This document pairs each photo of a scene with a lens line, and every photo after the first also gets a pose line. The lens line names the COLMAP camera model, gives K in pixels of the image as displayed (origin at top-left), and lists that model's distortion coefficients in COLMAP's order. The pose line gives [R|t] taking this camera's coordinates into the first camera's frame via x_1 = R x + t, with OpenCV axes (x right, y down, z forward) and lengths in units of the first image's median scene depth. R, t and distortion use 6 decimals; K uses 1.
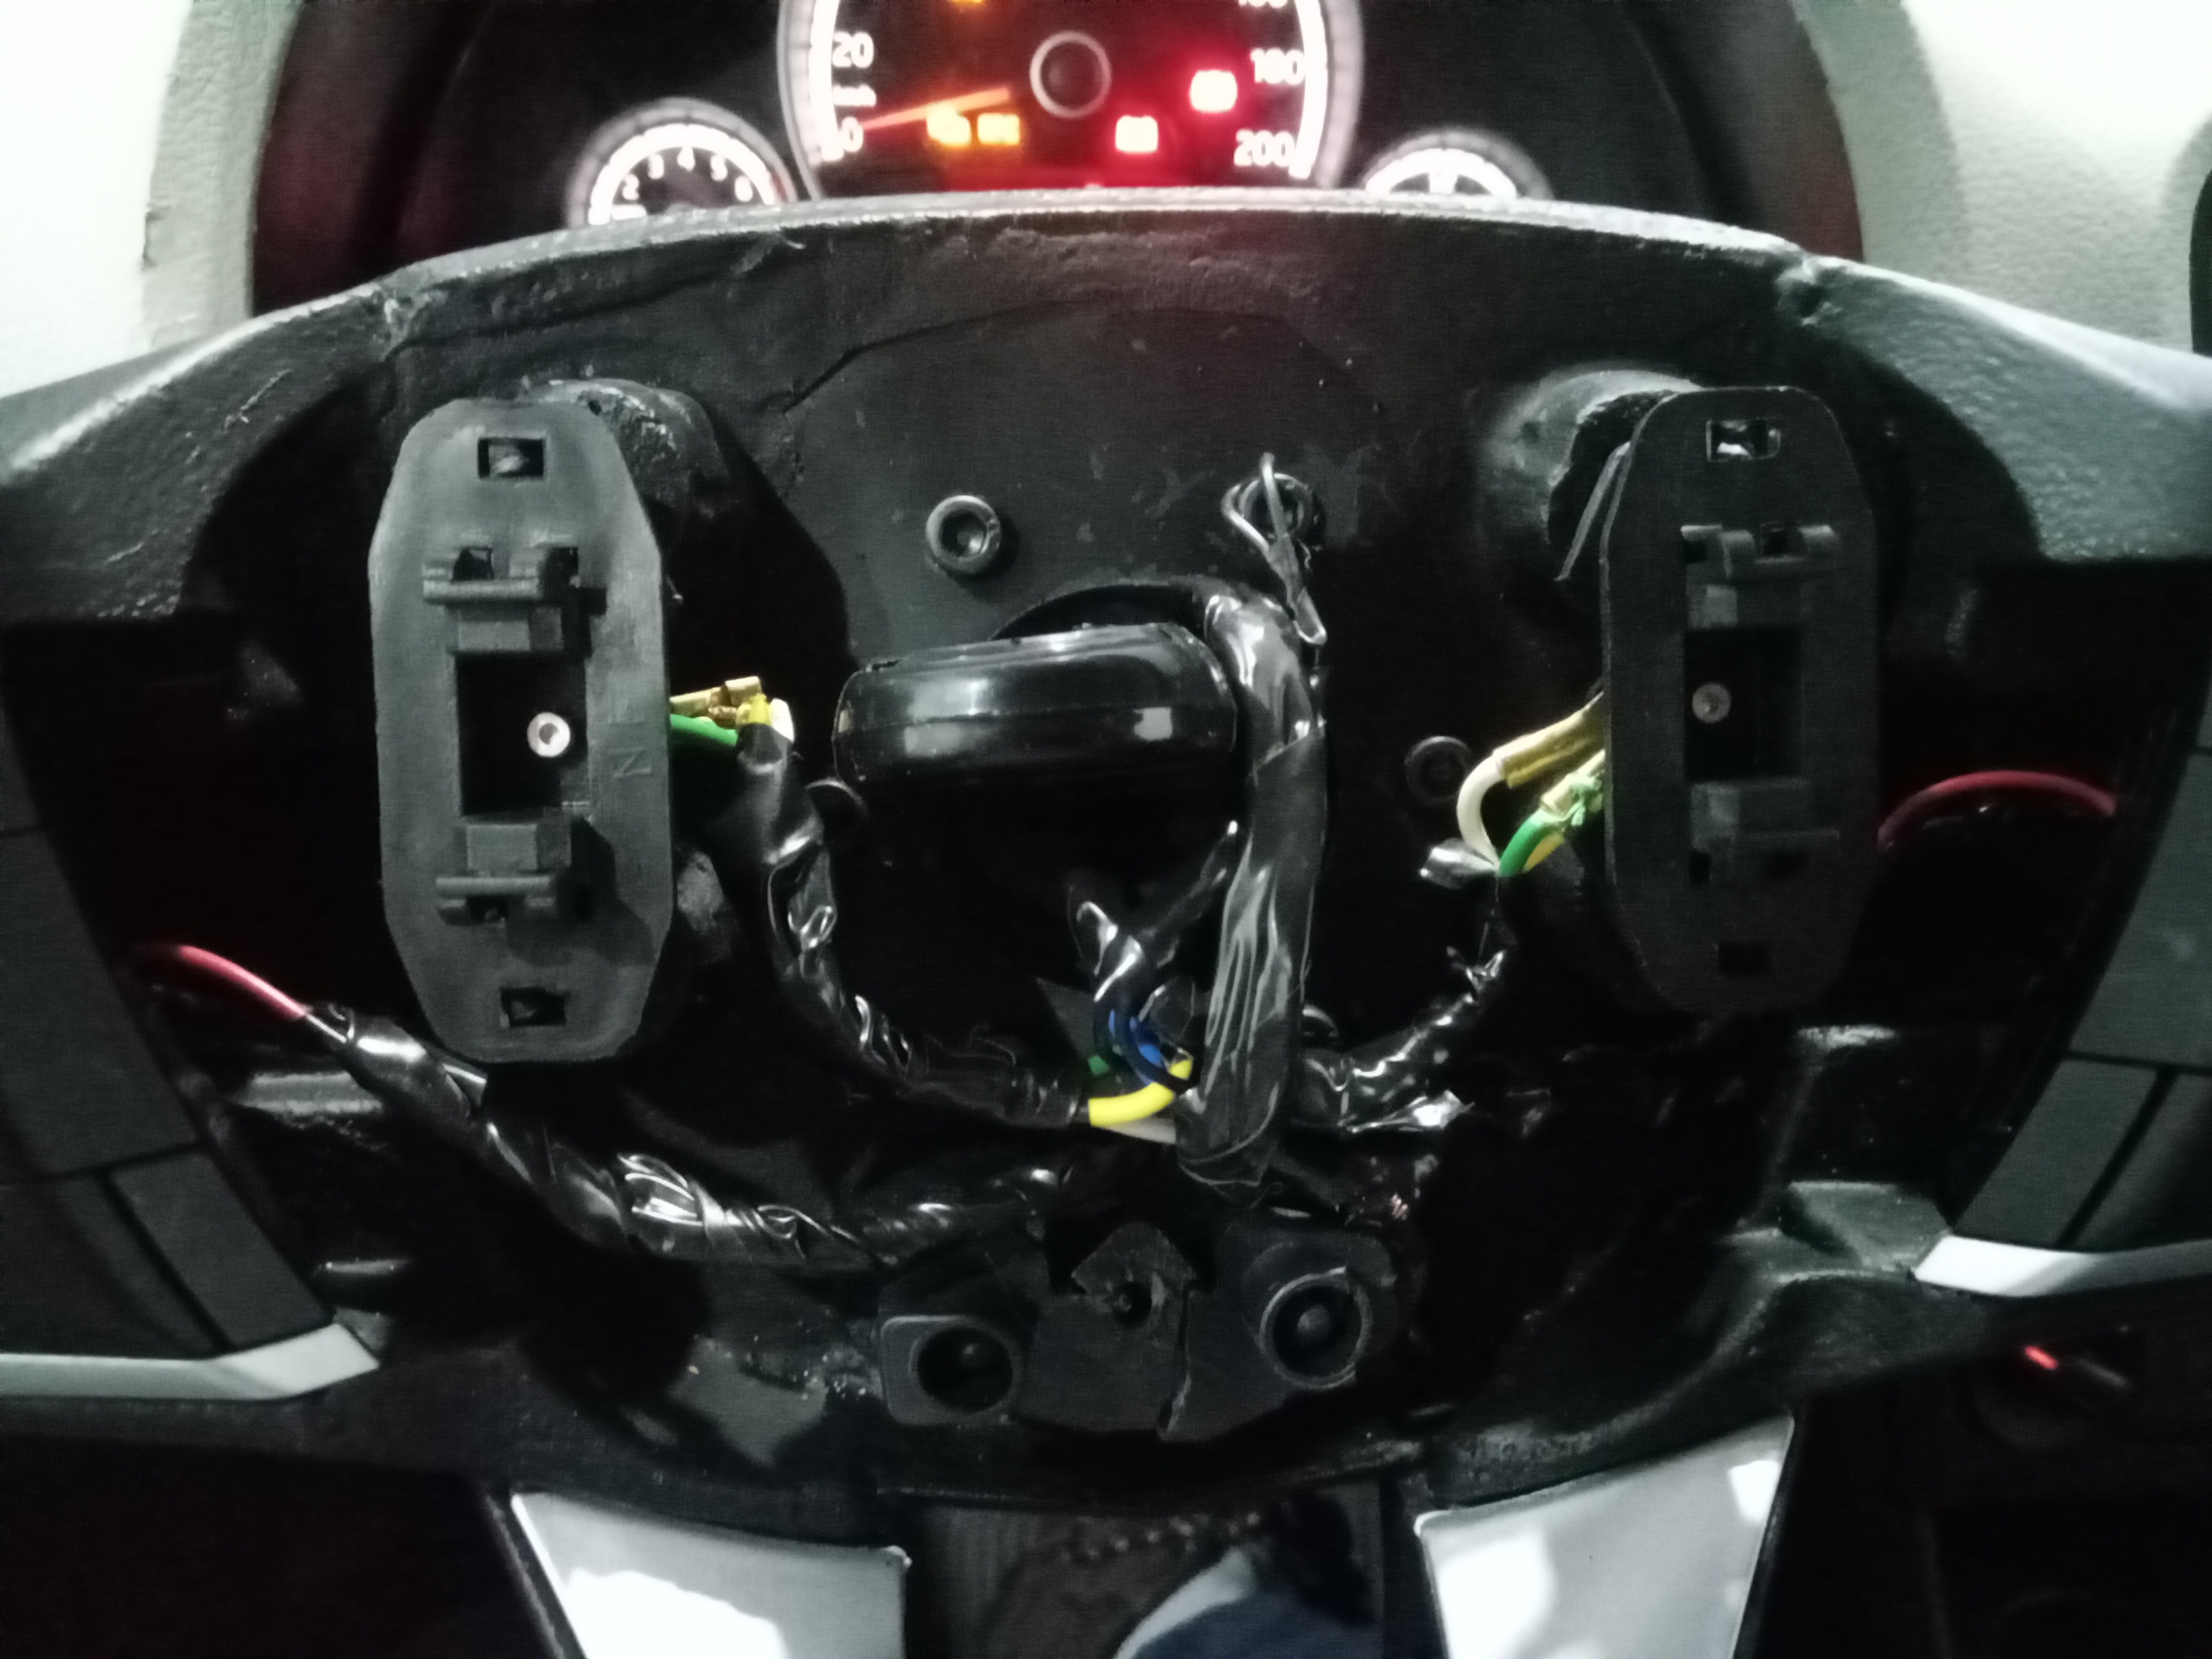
lens RADIAL K [[1689.9, 0, 1106.6], [0, 1689.9, 933.9], [0, 0, 1]] dist [0.054073, -0.226801]
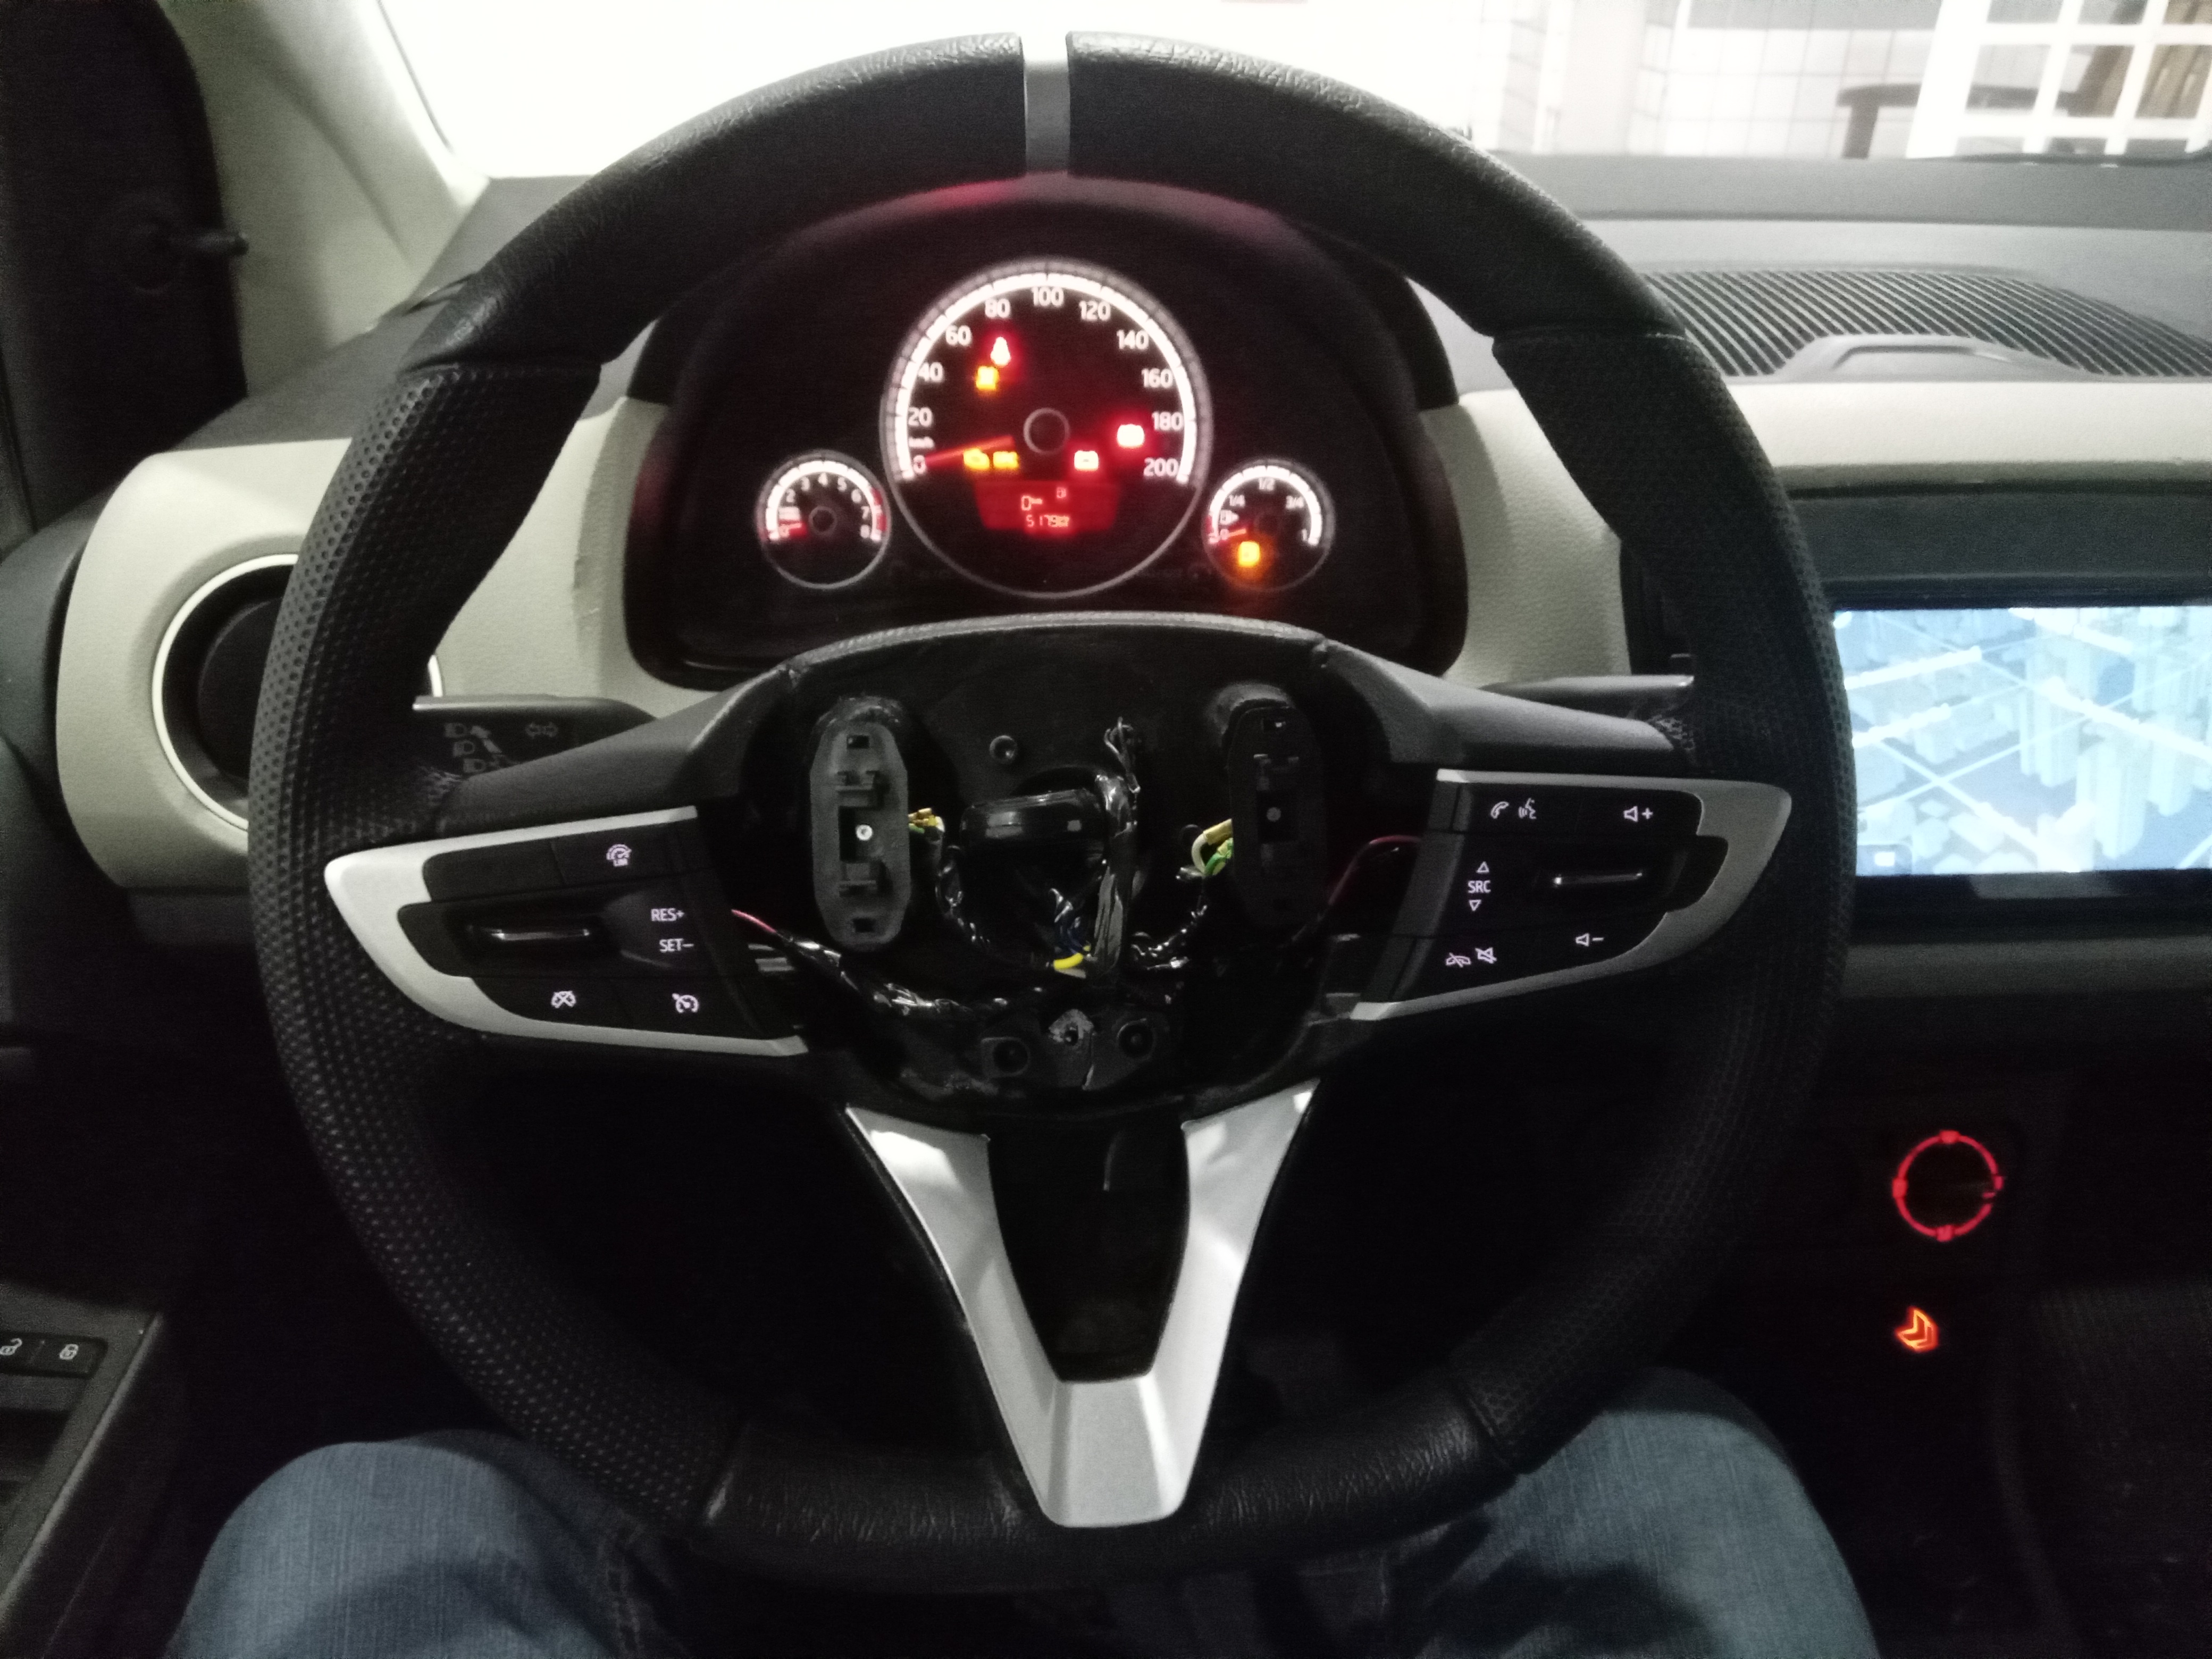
lens RADIAL K [[1600.2, 0, 1106.0], [0, 1600.2, 829.5], [0, 0, 1]] dist [0.056417, -0.093914]
pose [[0.999858, -0.015907, 0.005548, 0.061723], [0.016333, 0.995997, -0.087882, 0.113316], [-0.004128, 0.087960, 0.996115, -1.577805]]
